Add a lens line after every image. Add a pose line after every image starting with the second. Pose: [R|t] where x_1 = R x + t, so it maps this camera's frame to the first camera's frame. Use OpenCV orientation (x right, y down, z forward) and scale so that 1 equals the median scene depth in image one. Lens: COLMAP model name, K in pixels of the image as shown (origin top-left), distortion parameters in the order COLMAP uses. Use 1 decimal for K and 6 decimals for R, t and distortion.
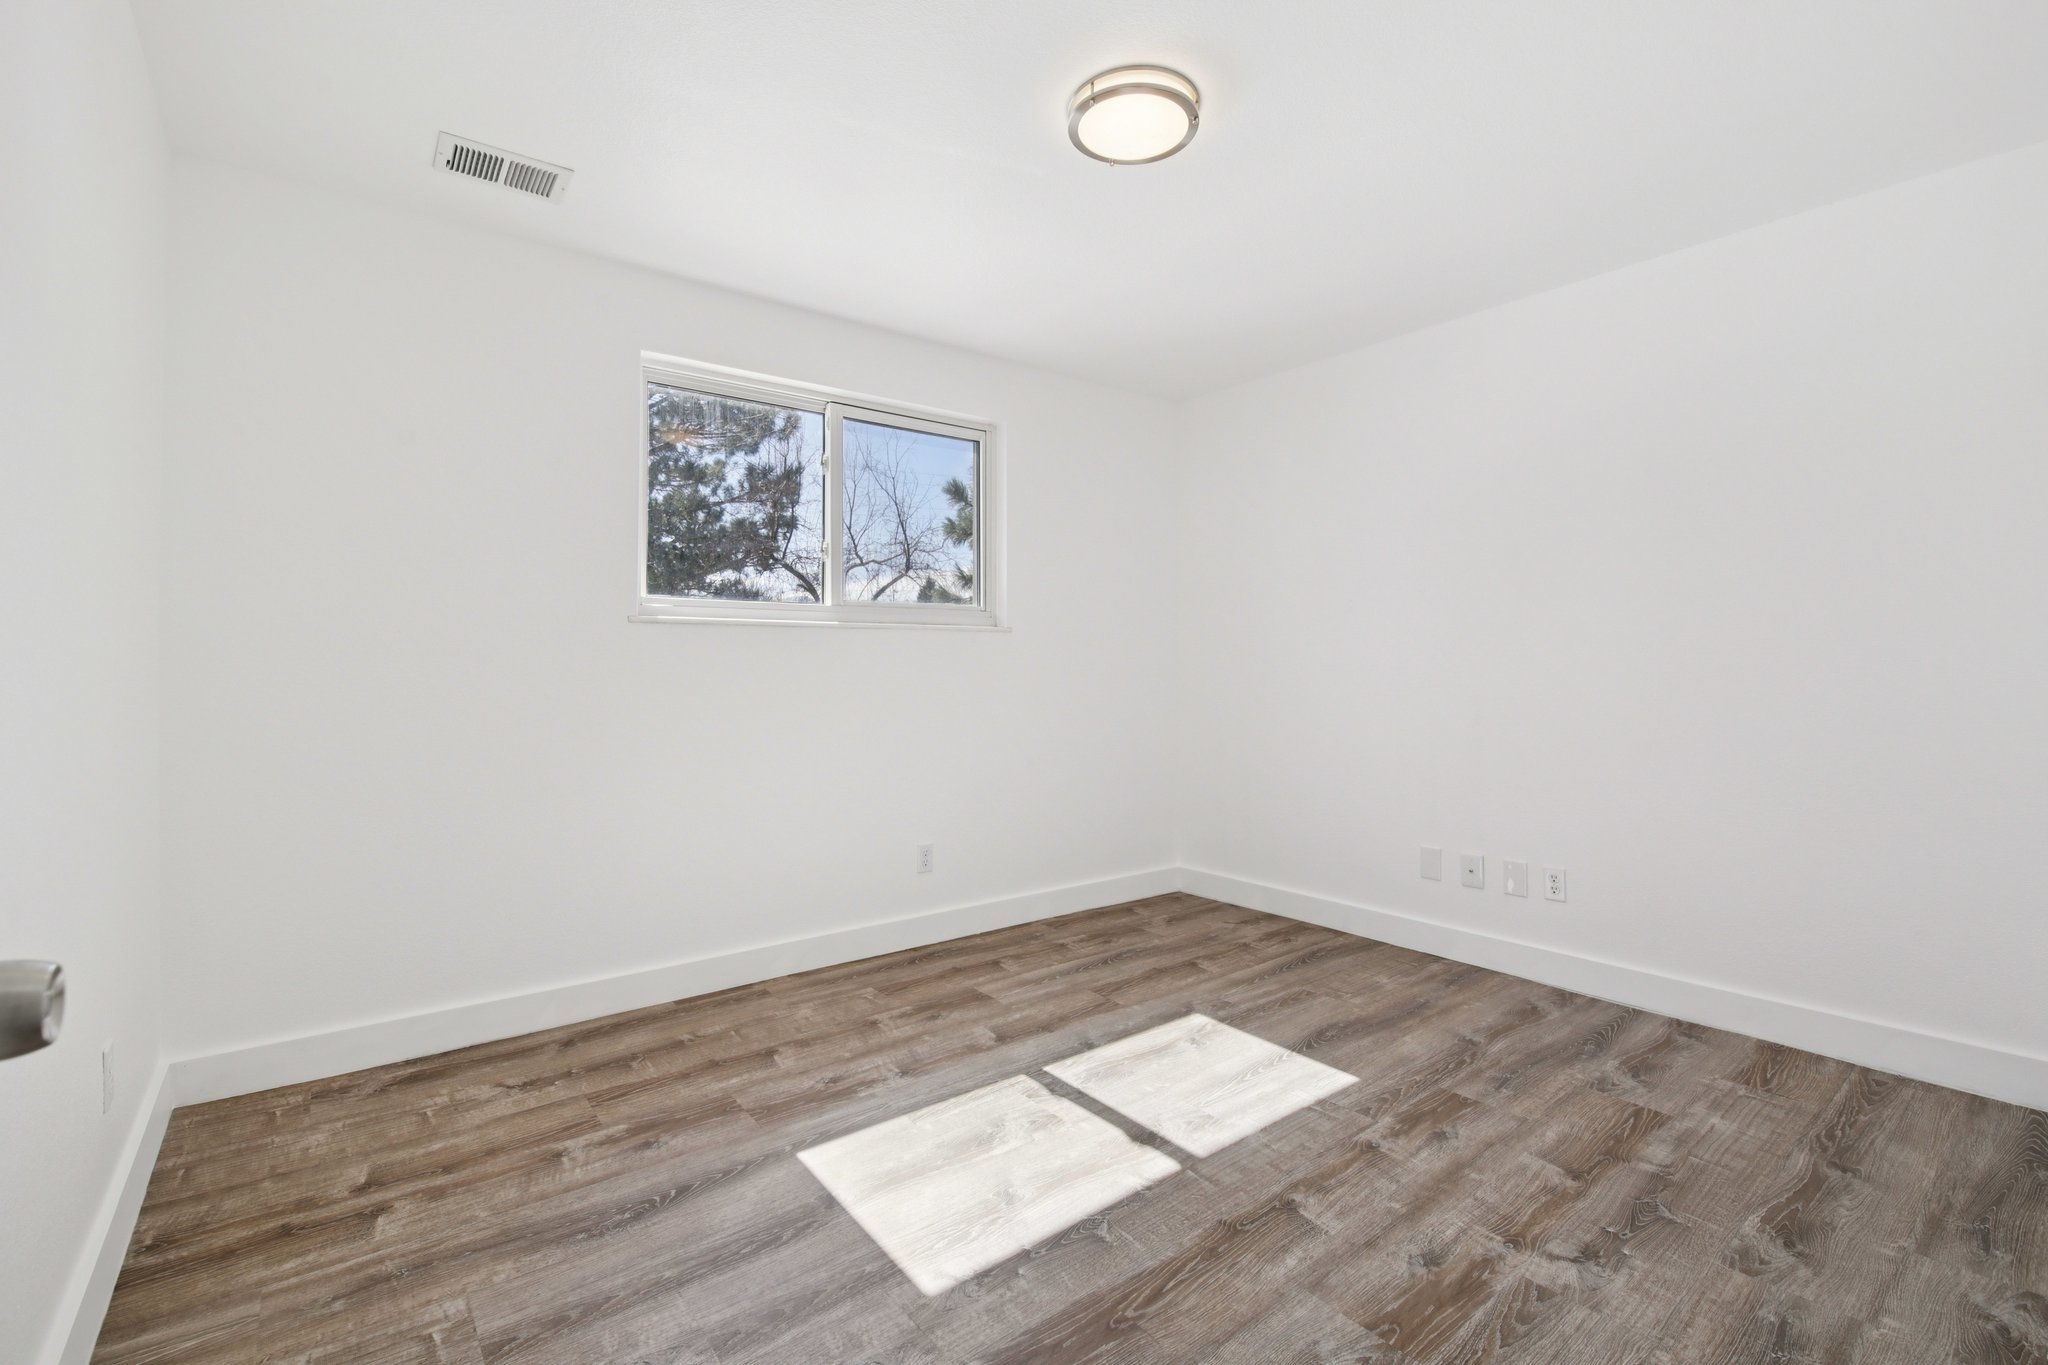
lens RADIAL K [[890.7, 0, 1022.4], [0, 890.7, 697.9], [0, 0, 1]] dist [-0.003035, -0.008103]
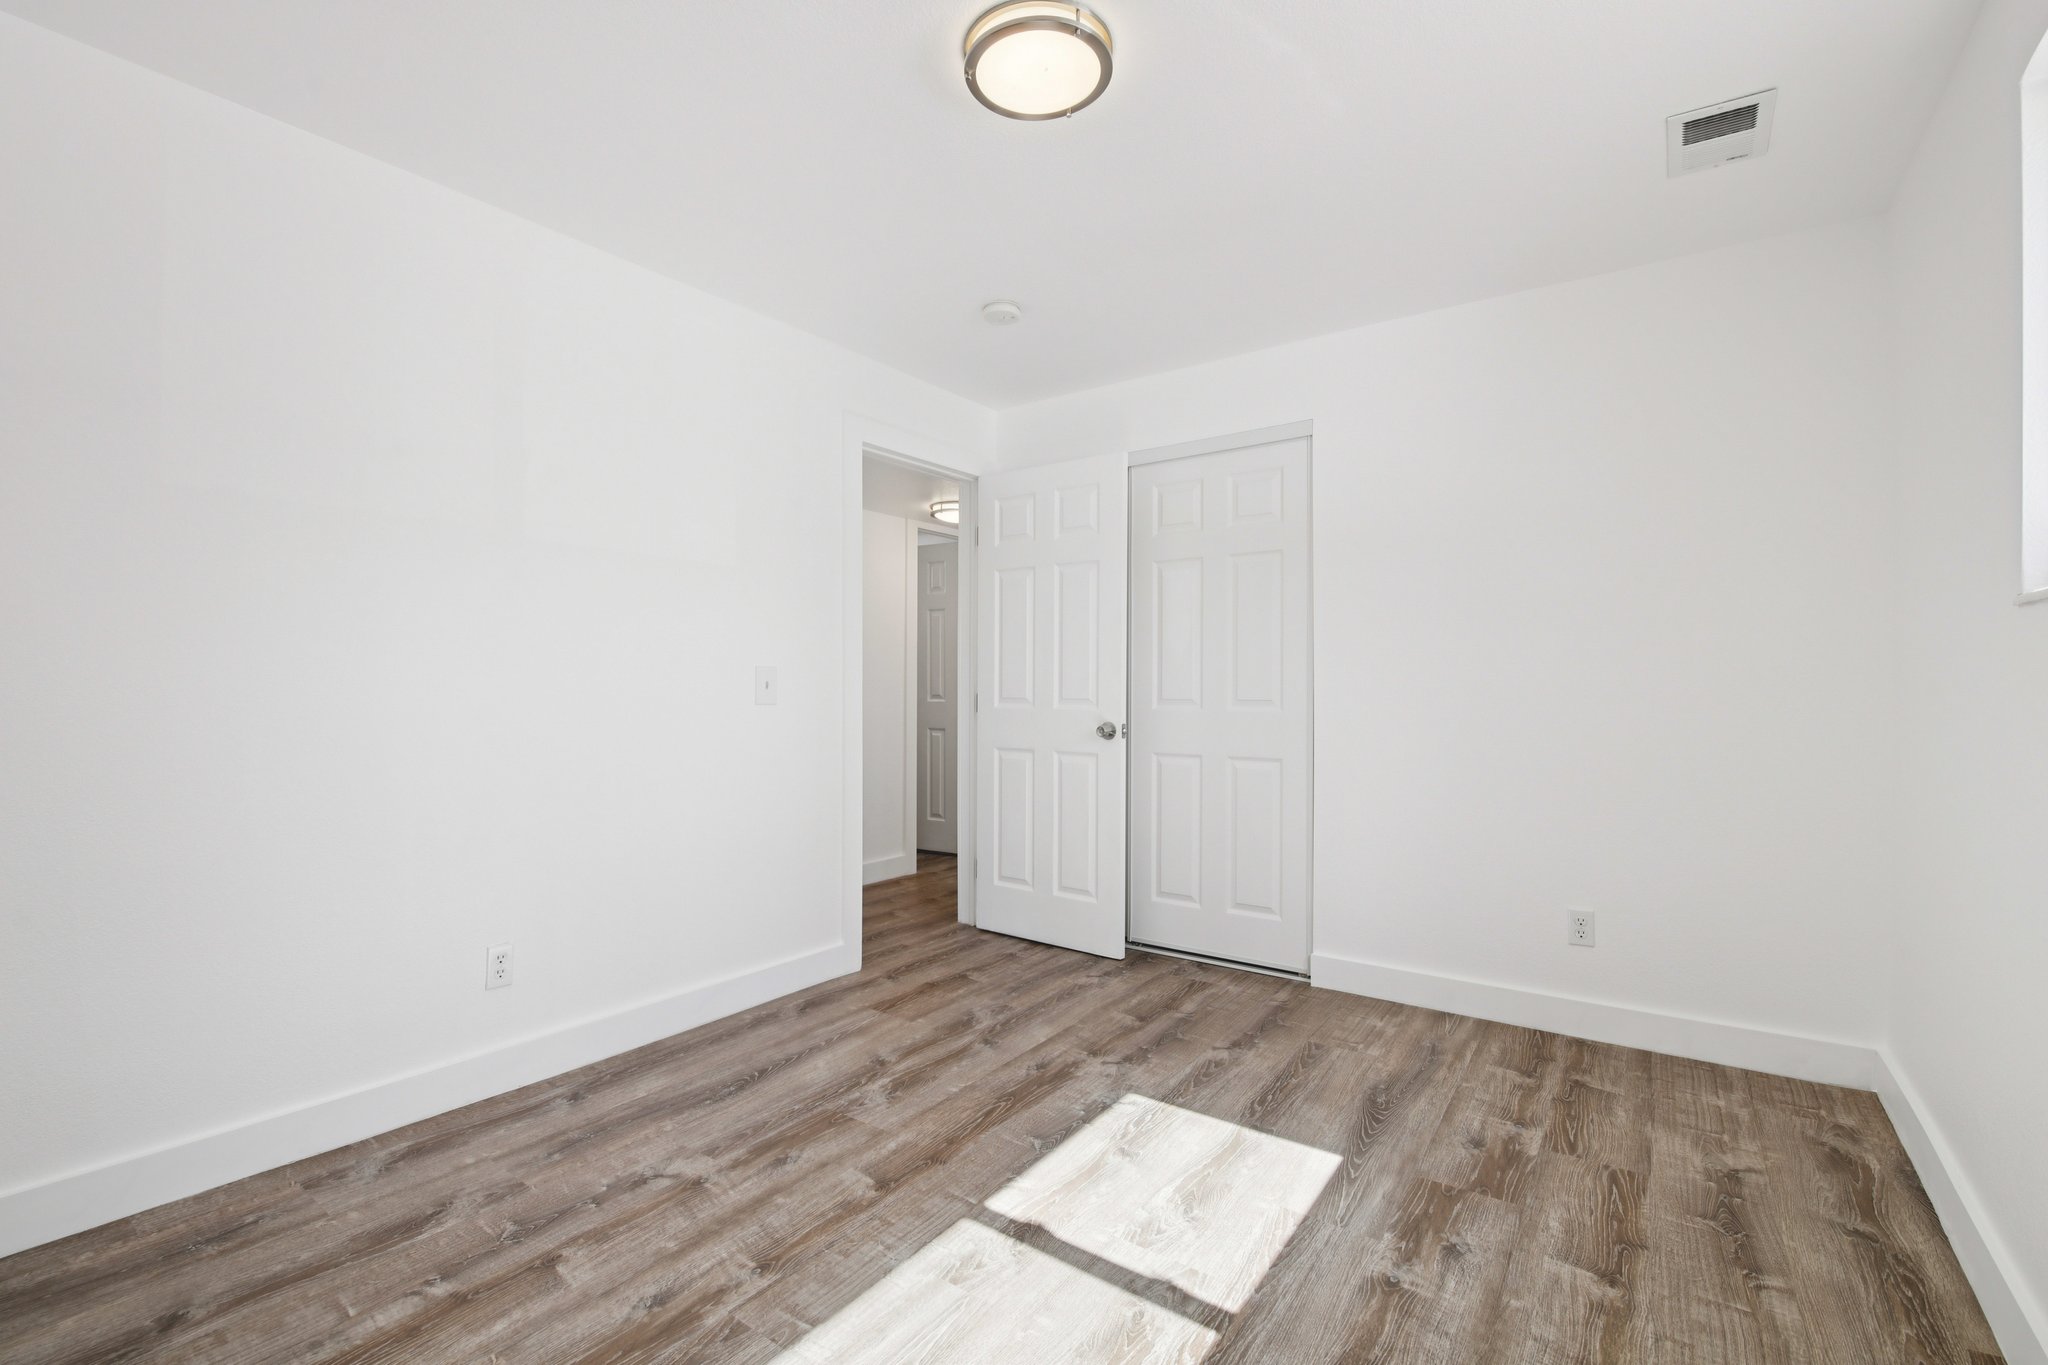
lens RADIAL K [[890.7, 0, 1019.0], [0, 890.7, 683.7], [0, 0, 1]] dist [-0.003035, -0.008103]
pose [[-0.959492, -0.003079, -0.281719, 0.423004], [-0.012668, 0.999400, 0.032224, -0.074676], [0.281451, 0.034488, -0.958956, 1.954916]]
